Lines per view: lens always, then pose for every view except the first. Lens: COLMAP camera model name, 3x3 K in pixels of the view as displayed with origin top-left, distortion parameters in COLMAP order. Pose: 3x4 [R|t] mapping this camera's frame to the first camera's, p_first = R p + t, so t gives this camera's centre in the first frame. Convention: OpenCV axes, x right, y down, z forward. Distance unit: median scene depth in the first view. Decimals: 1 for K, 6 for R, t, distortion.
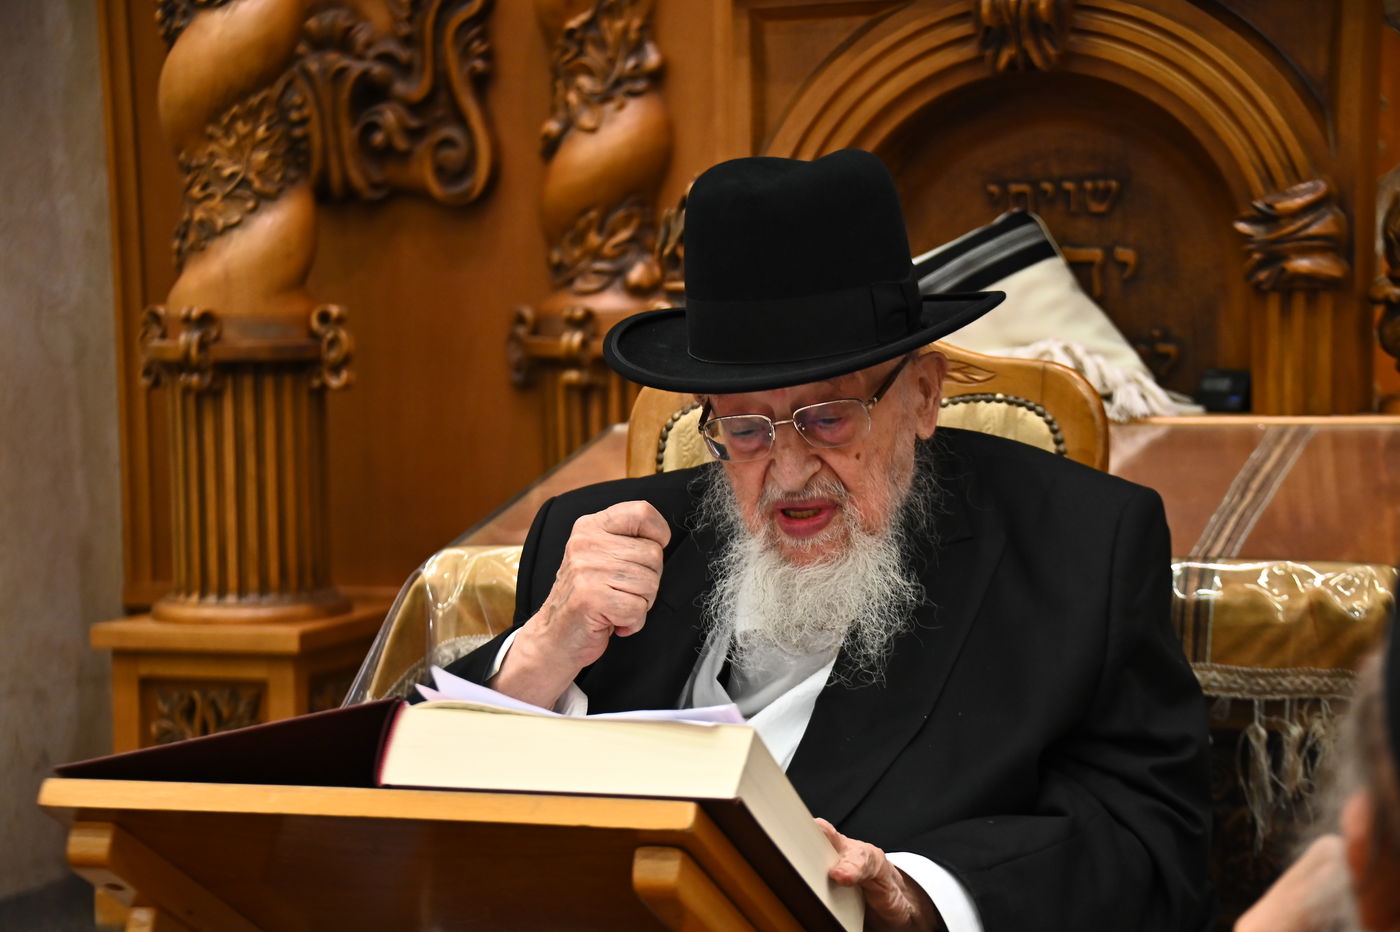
lens RADIAL K [[3037.5, 0, 700.0], [0, 3037.5, 466.0], [0, 0, 1]] dist [0.625789, 0.350750]
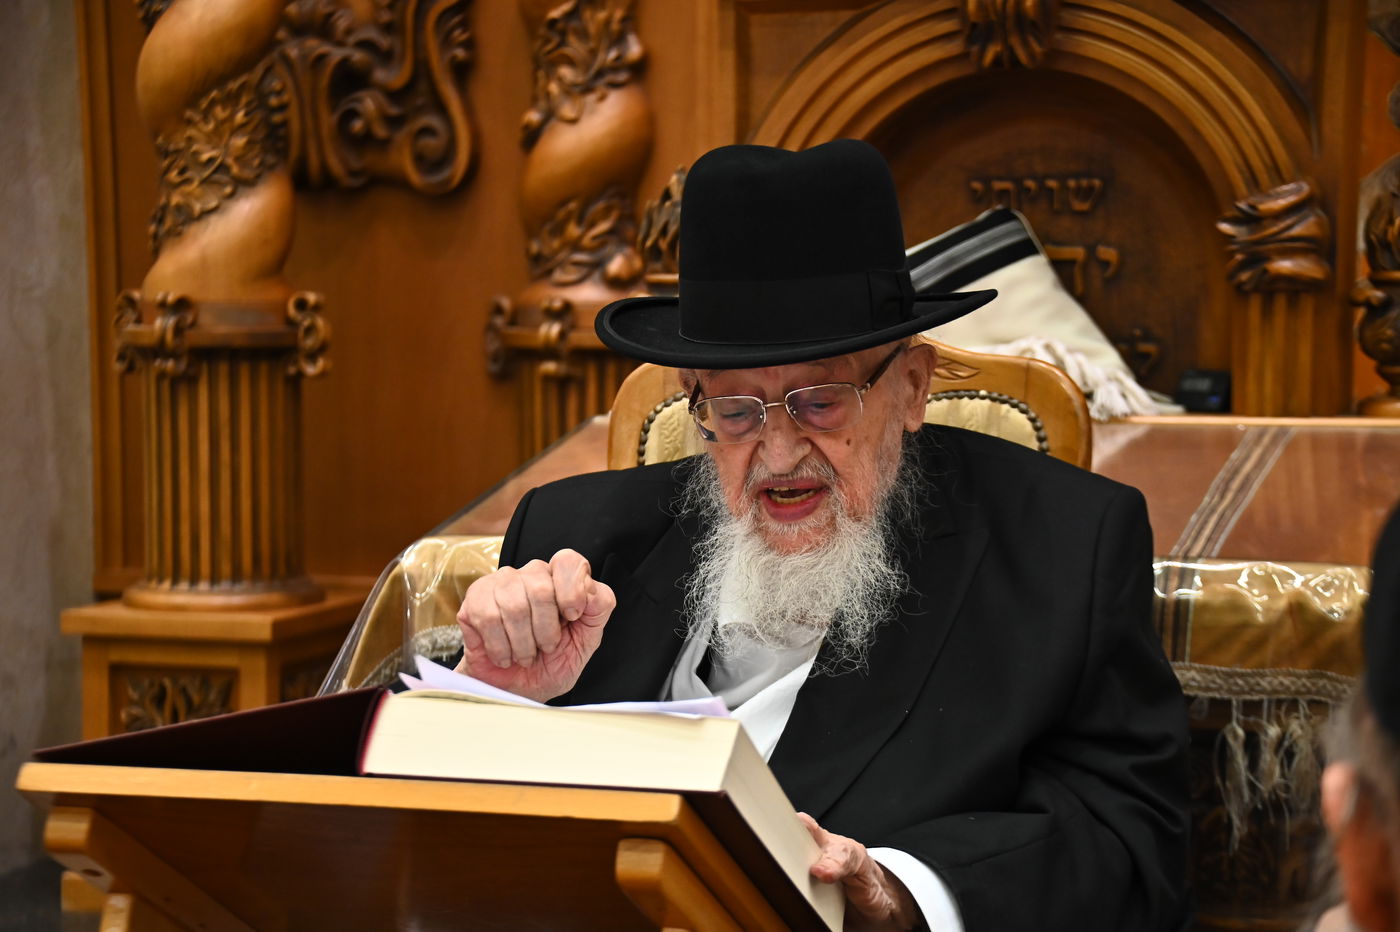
lens RADIAL K [[3037.5, 0, 700.0], [0, 3037.5, 466.0], [0, 0, 1]] dist [0.625789, 0.350750]
pose [[0.999845, 0.014104, 0.010577, -0.003787], [-0.014123, 0.999899, 0.001659, 0.000574], [-0.010552, -0.001808, 0.999943, 0.002128]]
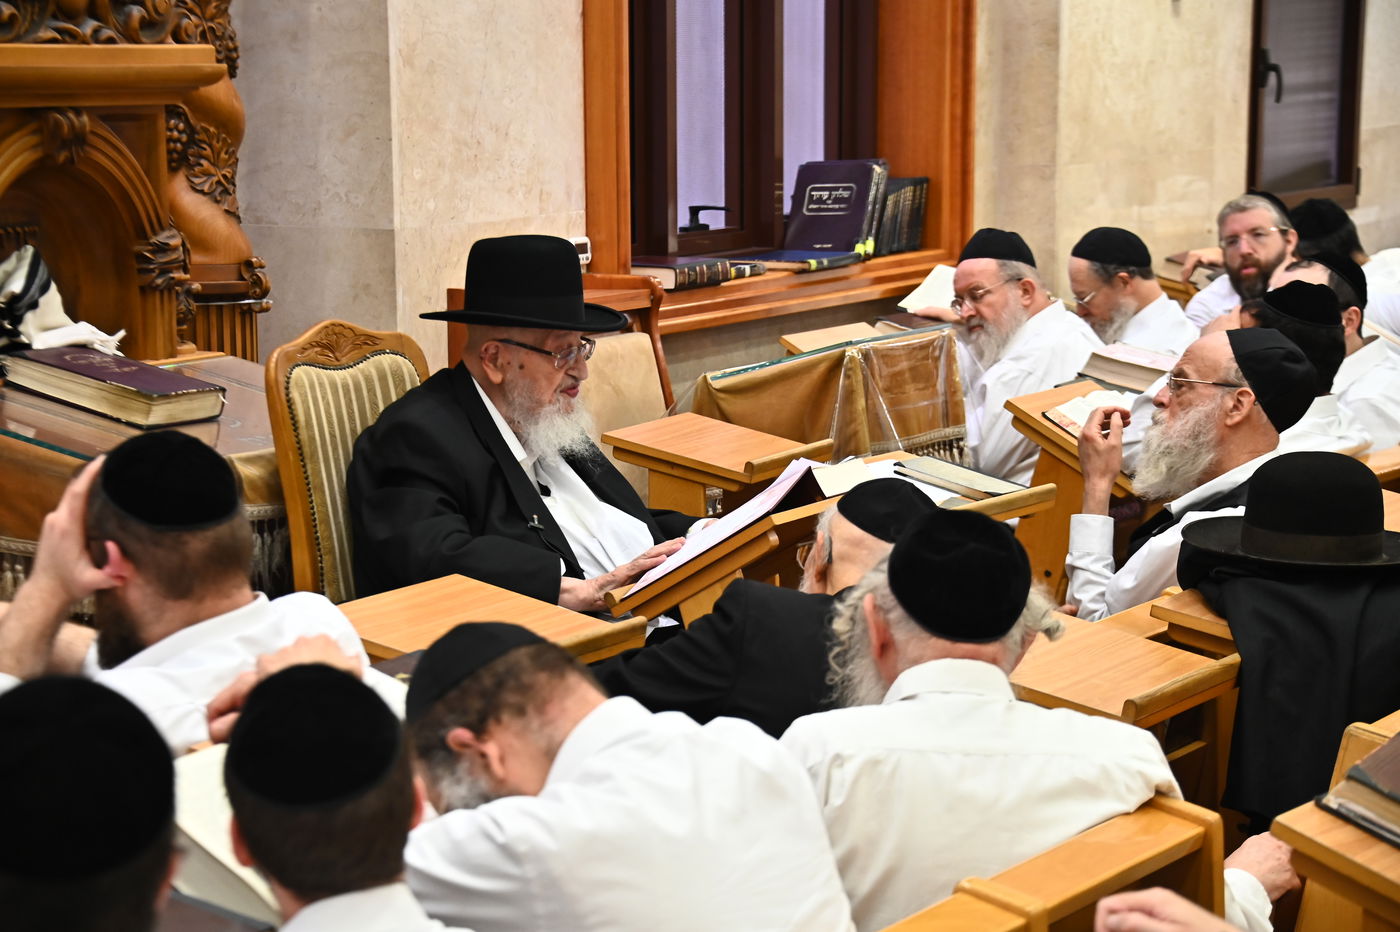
lens RADIAL K [[4015.8, 0, 703.6], [0, 4015.8, 521.1], [0, 0, 1]] dist [0.843952, 1.954185]
pose [[0.096848, -0.111245, 0.989063, -2.023388], [0.073006, 0.991851, 0.104410, -0.139466], [-0.992618, 0.062096, 0.104180, 0.418961]]
